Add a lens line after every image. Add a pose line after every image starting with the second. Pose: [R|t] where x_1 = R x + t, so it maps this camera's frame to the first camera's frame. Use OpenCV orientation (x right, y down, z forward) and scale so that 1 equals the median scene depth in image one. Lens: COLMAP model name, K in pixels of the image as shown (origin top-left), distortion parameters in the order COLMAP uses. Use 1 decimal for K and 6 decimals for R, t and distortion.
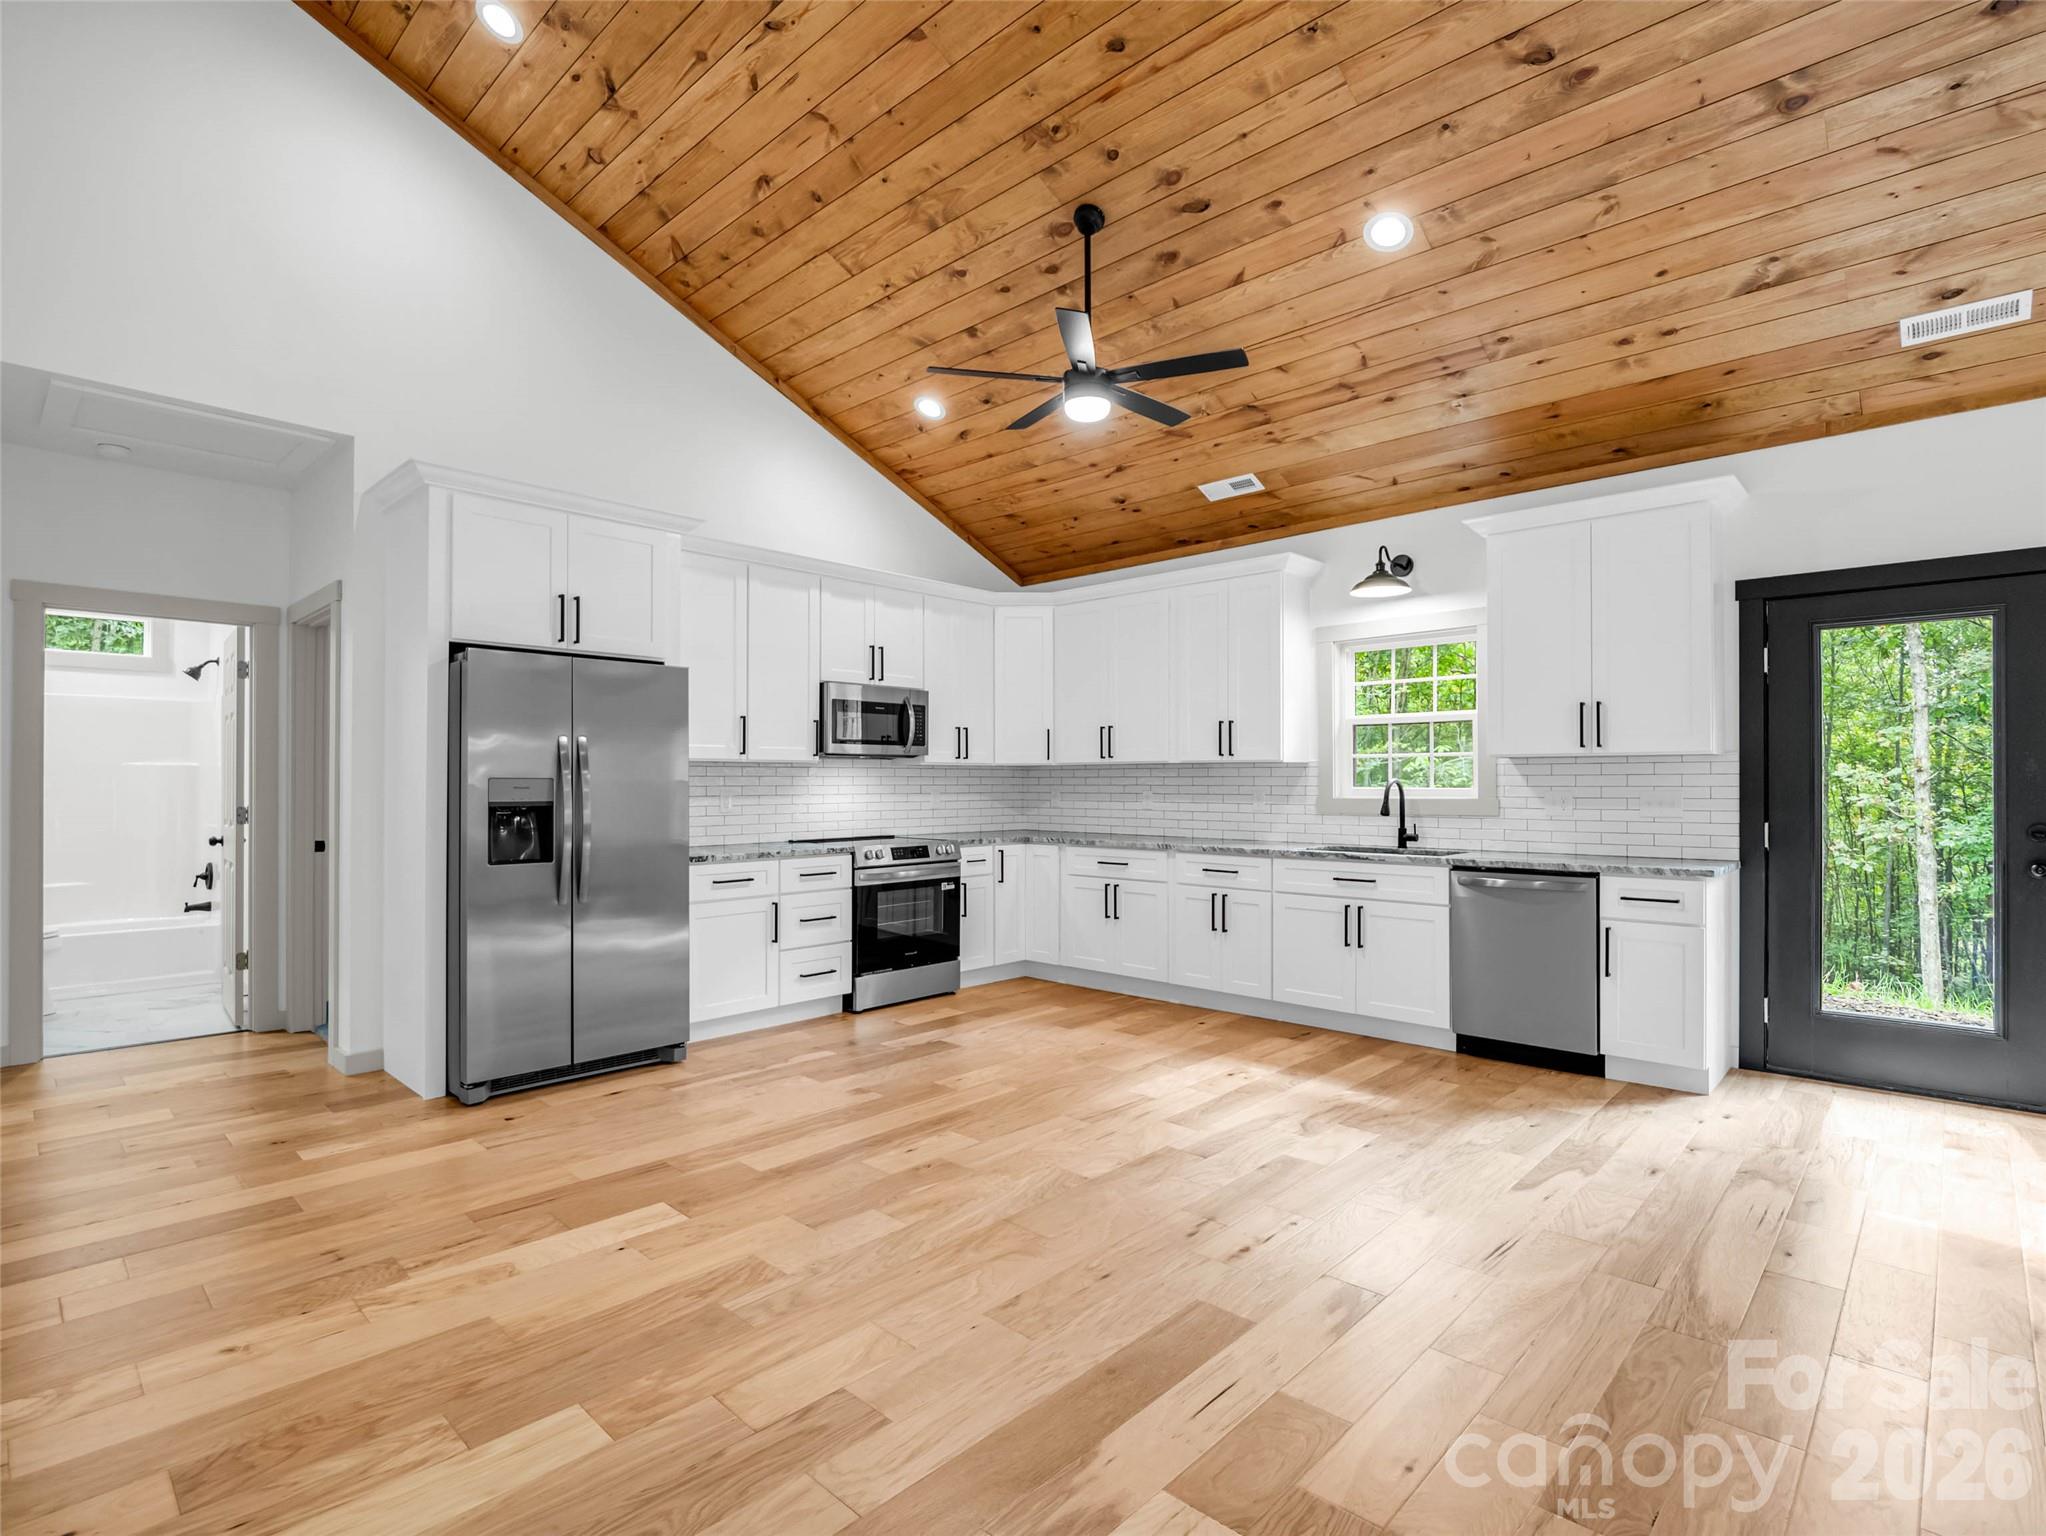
lens RADIAL K [[1029.2, 0, 1039.3], [0, 1029.2, 774.9], [0, 0, 1]] dist [-0.009635, 0.000263]
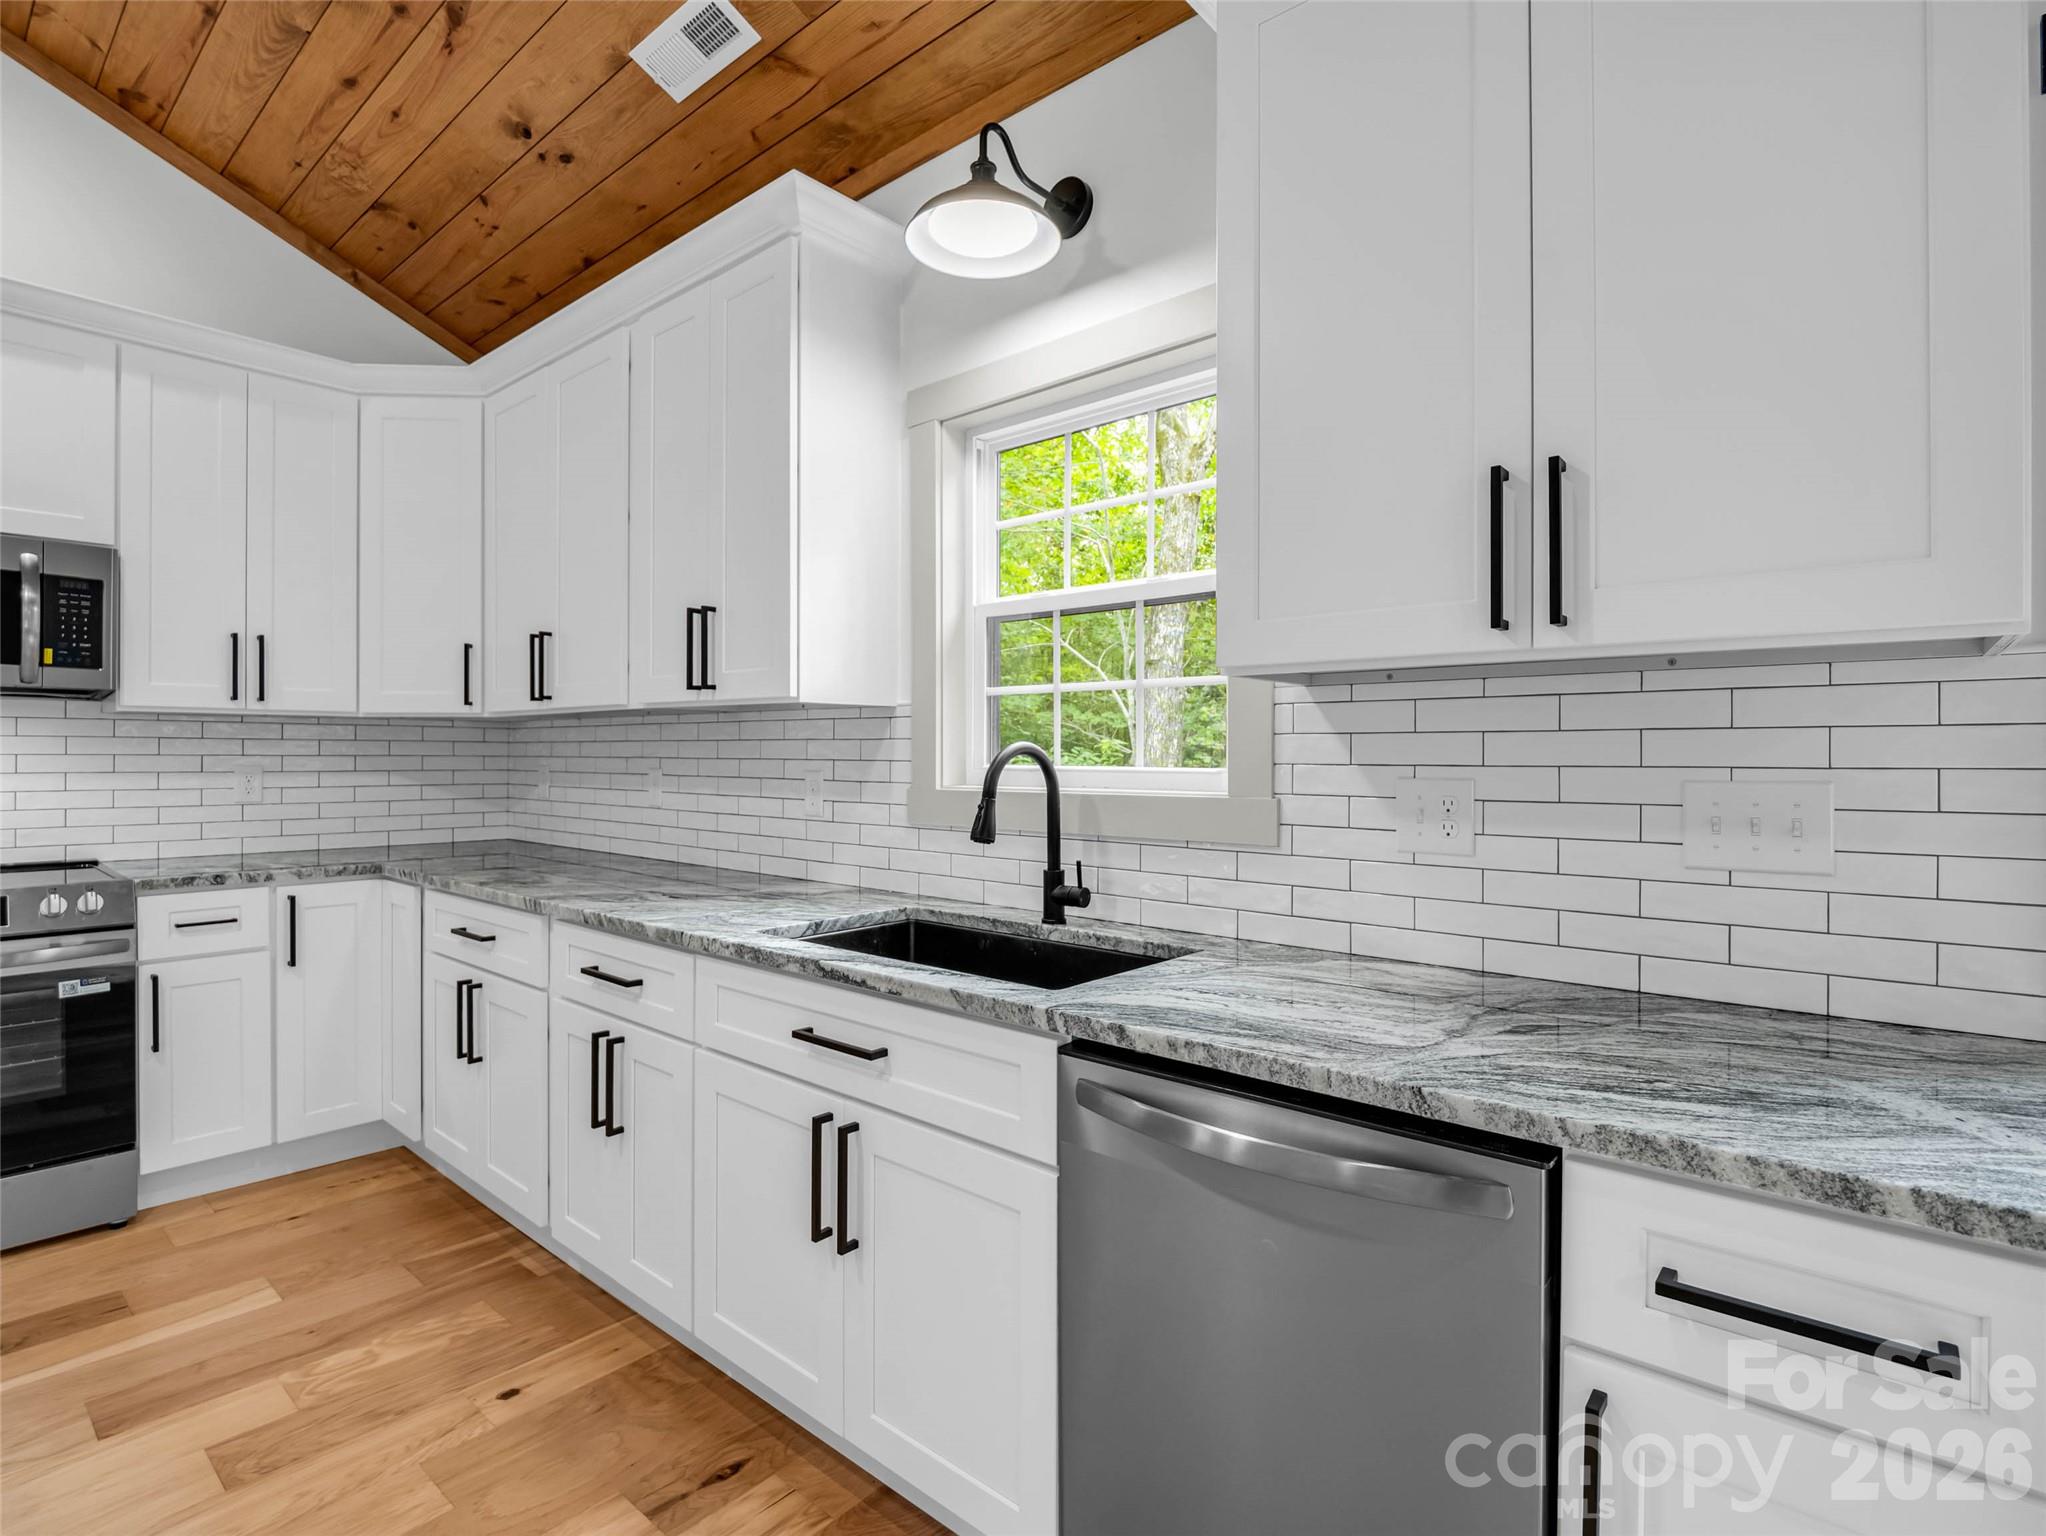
lens RADIAL K [[1036.7, 0, 1052.2], [0, 1036.7, 753.7], [0, 0, 1]] dist [-0.016697, -0.001590]
pose [[0.998375, 0.004912, 0.056777, 0.363493], [-0.005206, 0.999974, 0.005043, 0.006338], [-0.056751, -0.005330, 0.998374, 0.673225]]
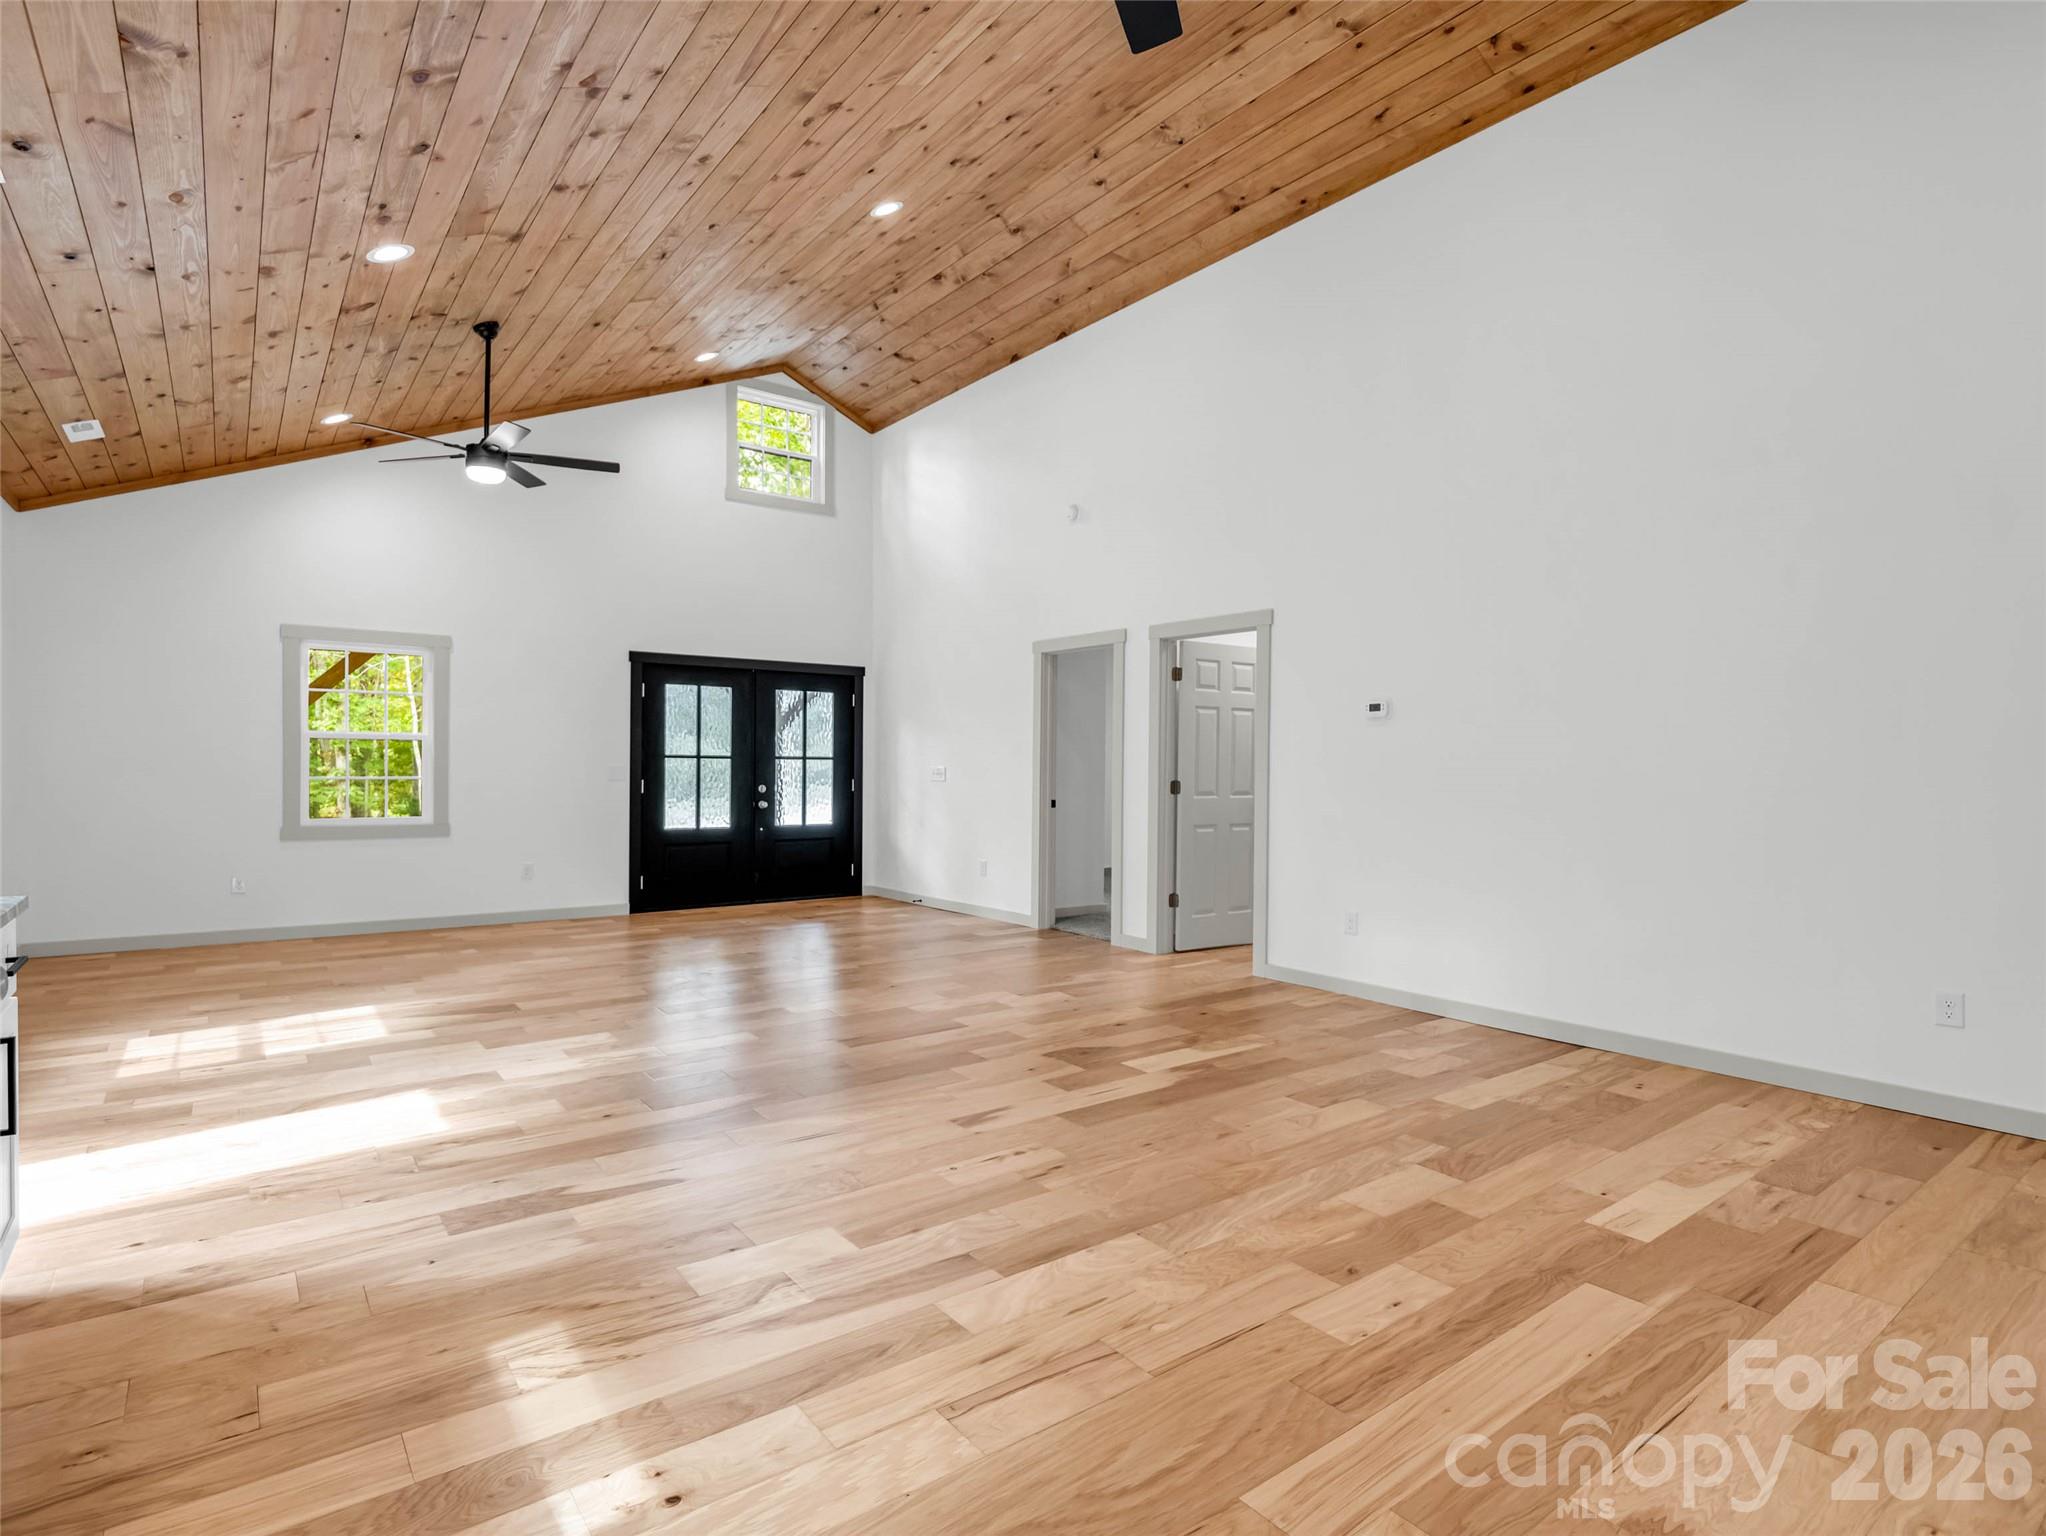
lens RADIAL K [[1058.7, 0, 1047.0], [0, 1058.7, 732.0], [0, 0, 1]] dist [-0.020502, -0.000892]
pose [[-0.988611, 0.001195, 0.150490, -0.005826], [-0.006028, 0.998852, -0.047530, 0.025873], [-0.150374, -0.047895, -0.987468, 1.224439]]
